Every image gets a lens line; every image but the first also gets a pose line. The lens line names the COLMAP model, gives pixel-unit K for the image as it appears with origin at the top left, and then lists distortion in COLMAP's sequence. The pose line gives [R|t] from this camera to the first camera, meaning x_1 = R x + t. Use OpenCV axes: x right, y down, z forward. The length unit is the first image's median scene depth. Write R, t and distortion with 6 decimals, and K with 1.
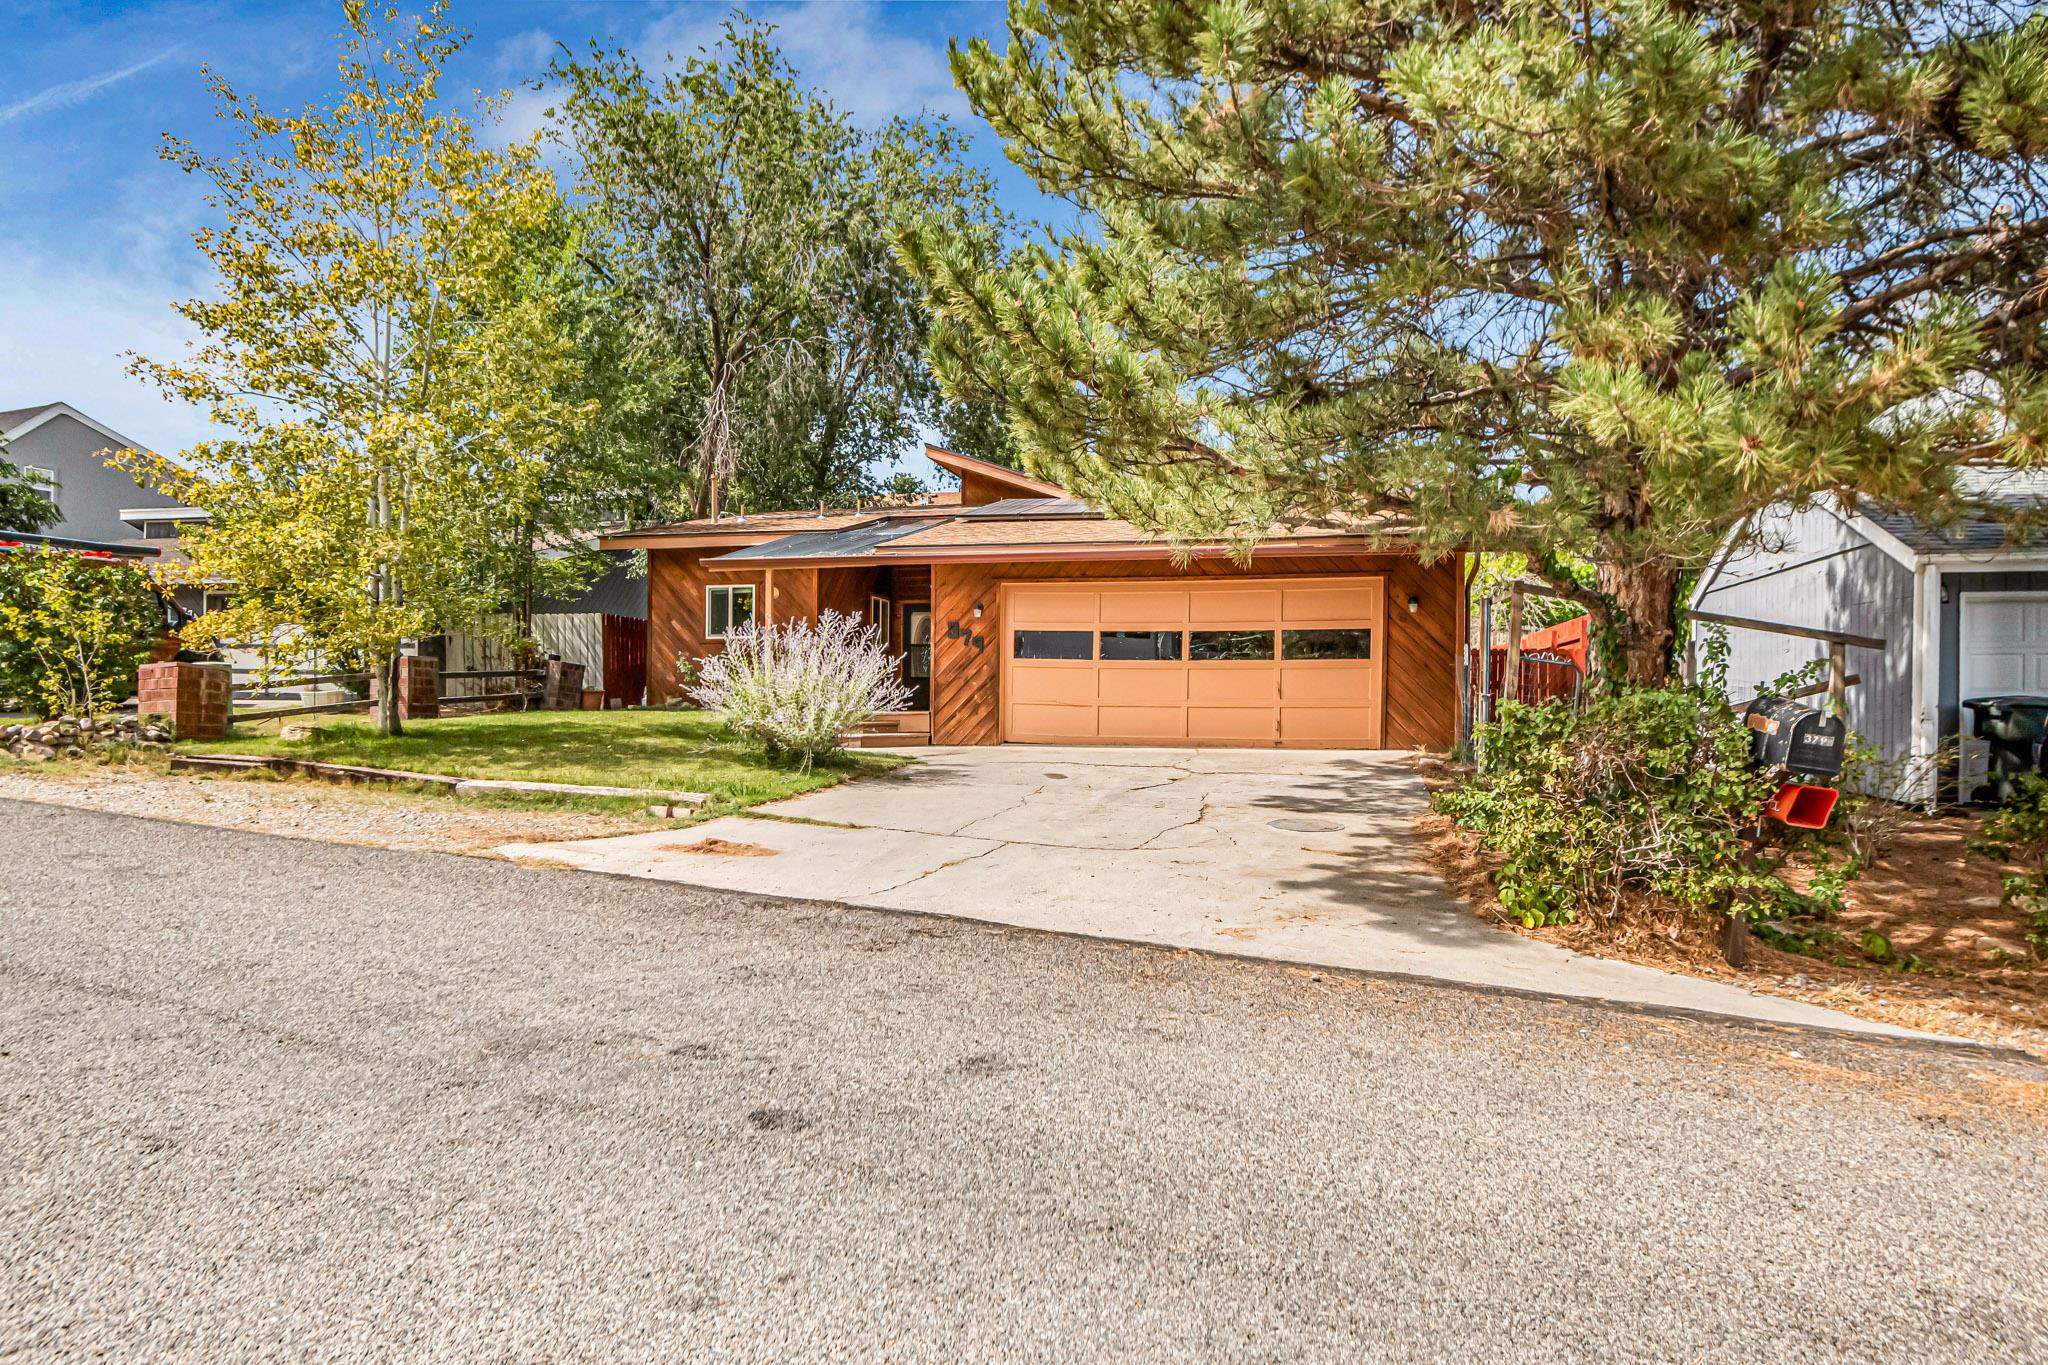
lens RADIAL K [[1205.0, 0, 1026.5], [0, 1205.0, 680.7], [0, 0, 1]] dist [0.007118, 0.000586]
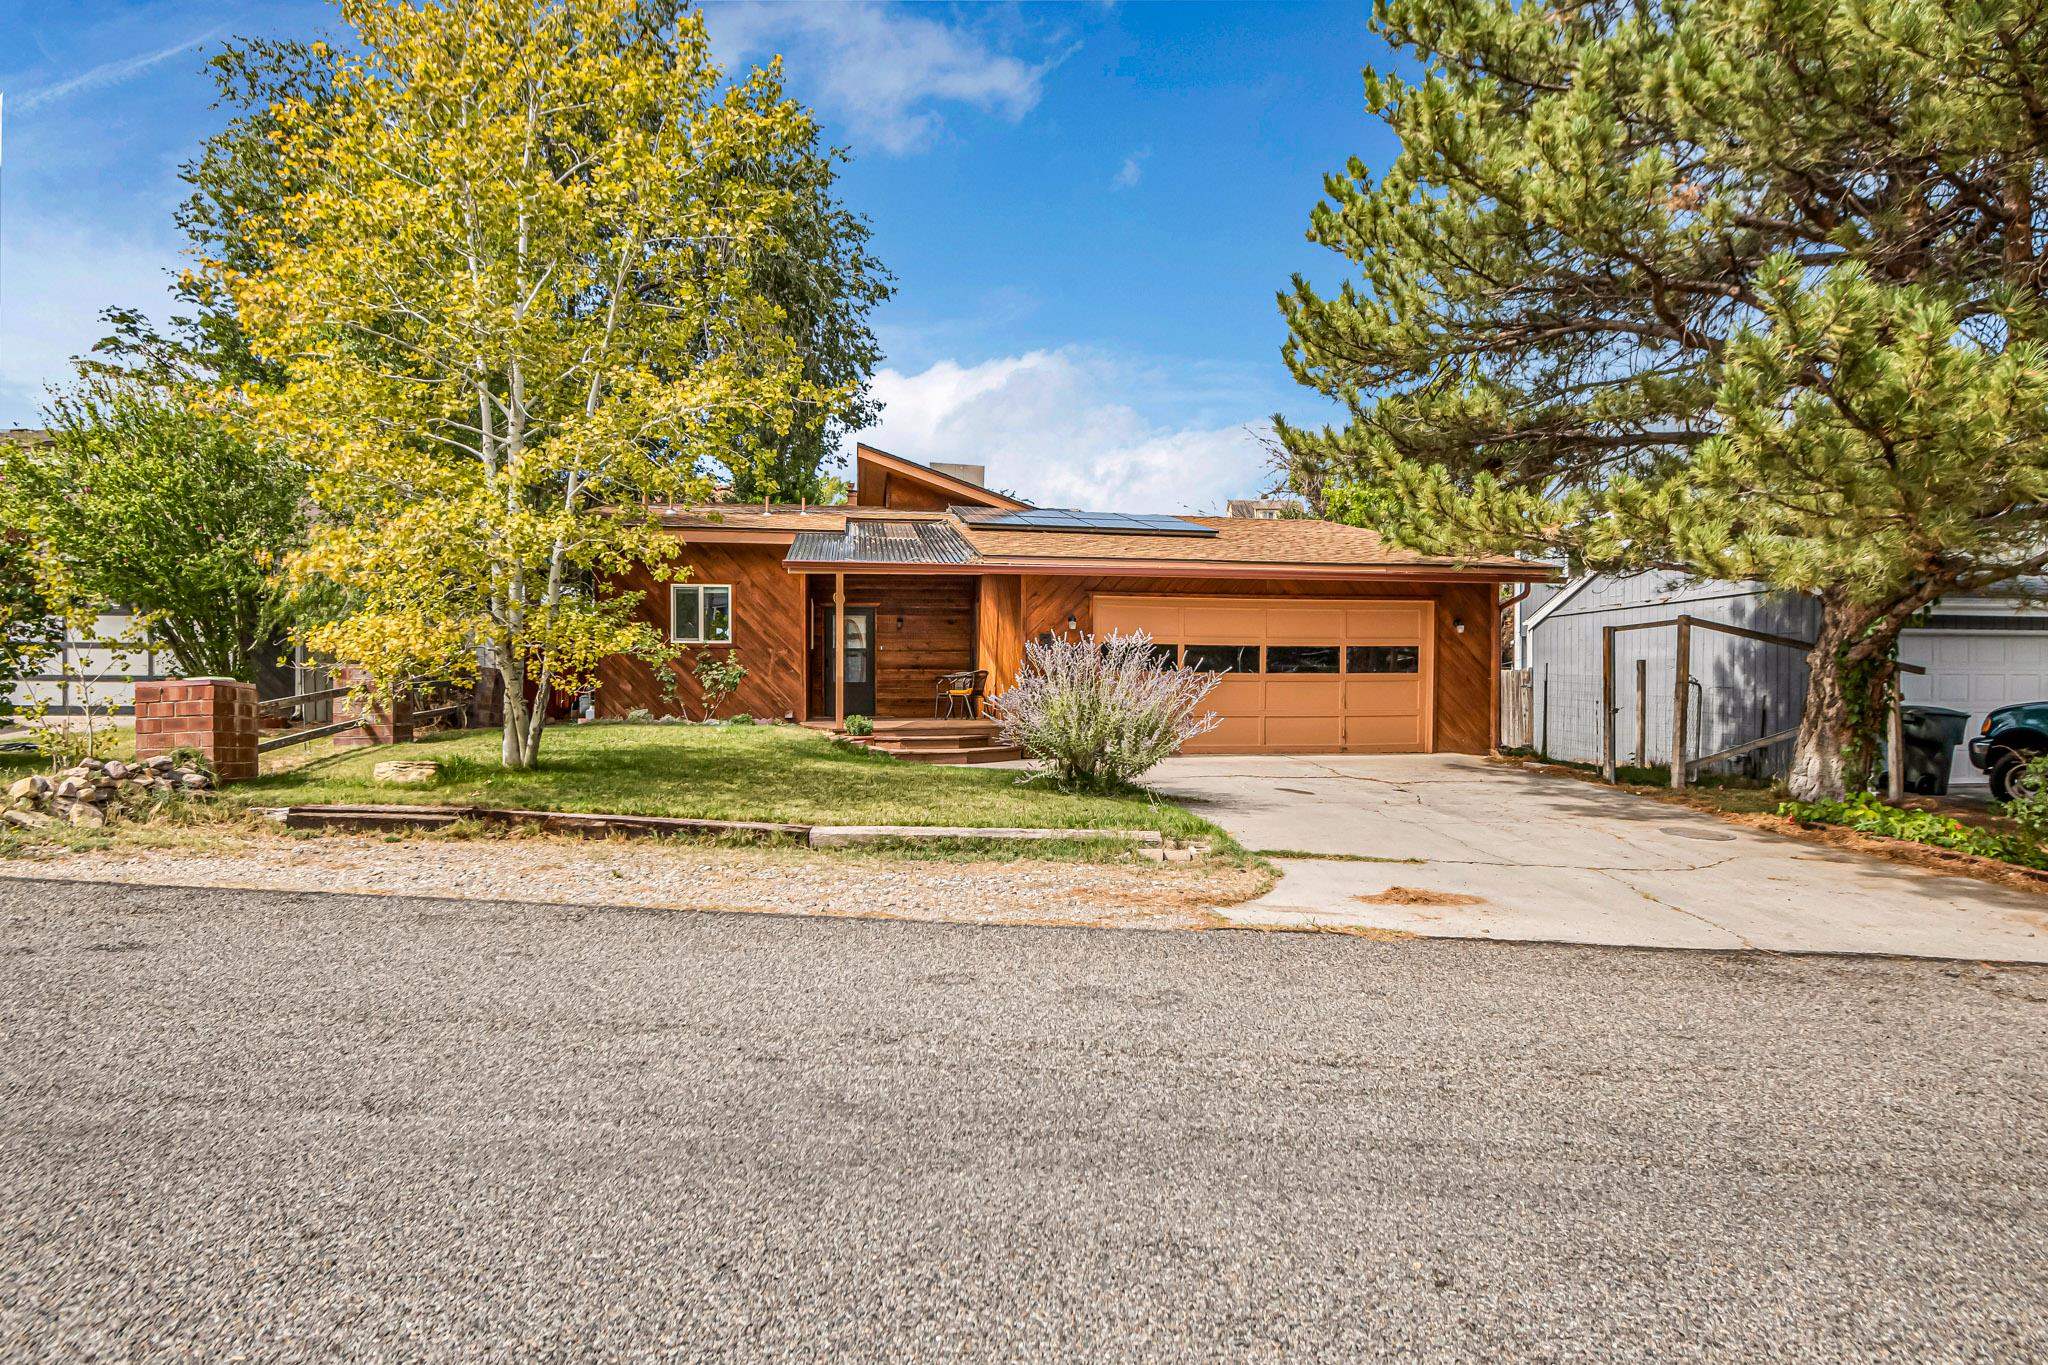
lens RADIAL K [[1112.9, 0, 1016.0], [0, 1112.9, 688.7], [0, 0, 1]] dist [0.016723, 0.000408]
pose [[0.923840, -0.004338, 0.382754, -0.465492], [-0.001358, 0.999892, 0.014609, -0.018055], [-0.382776, -0.014016, 0.923735, 0.174303]]
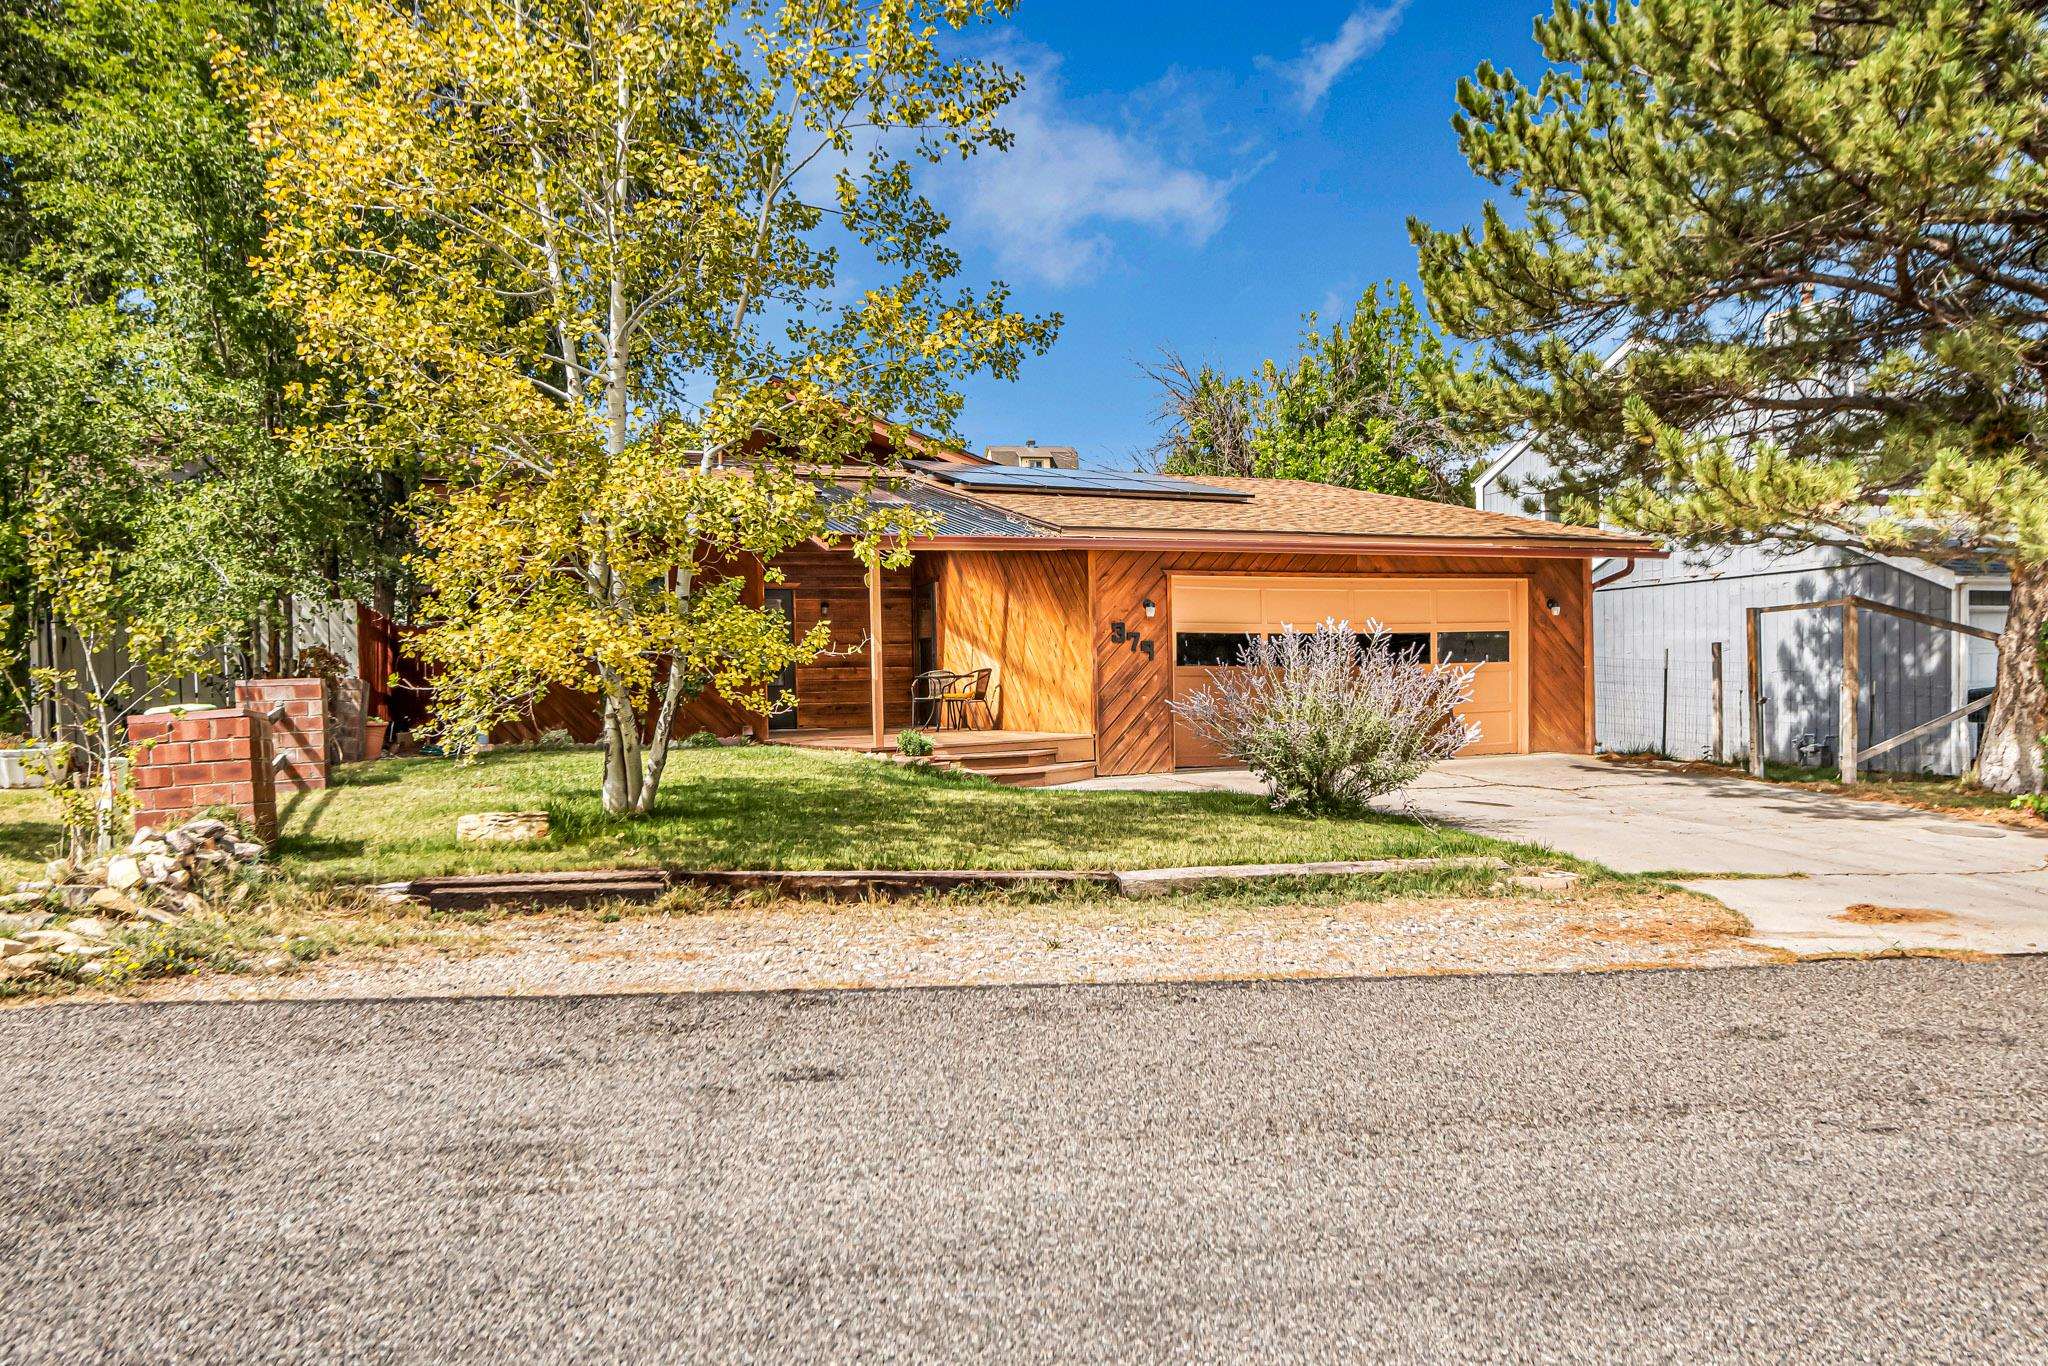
lens RADIAL K [[1420.4, 0, 1029.9], [0, 1420.4, 674.3], [0, 0, 1]] dist [0.027101, -0.000263]
pose [[0.808298, -0.019037, 0.588465, -0.713809], [0.016564, 0.999817, 0.009593, -0.025975], [-0.588540, 0.001993, 0.808465, 0.290776]]
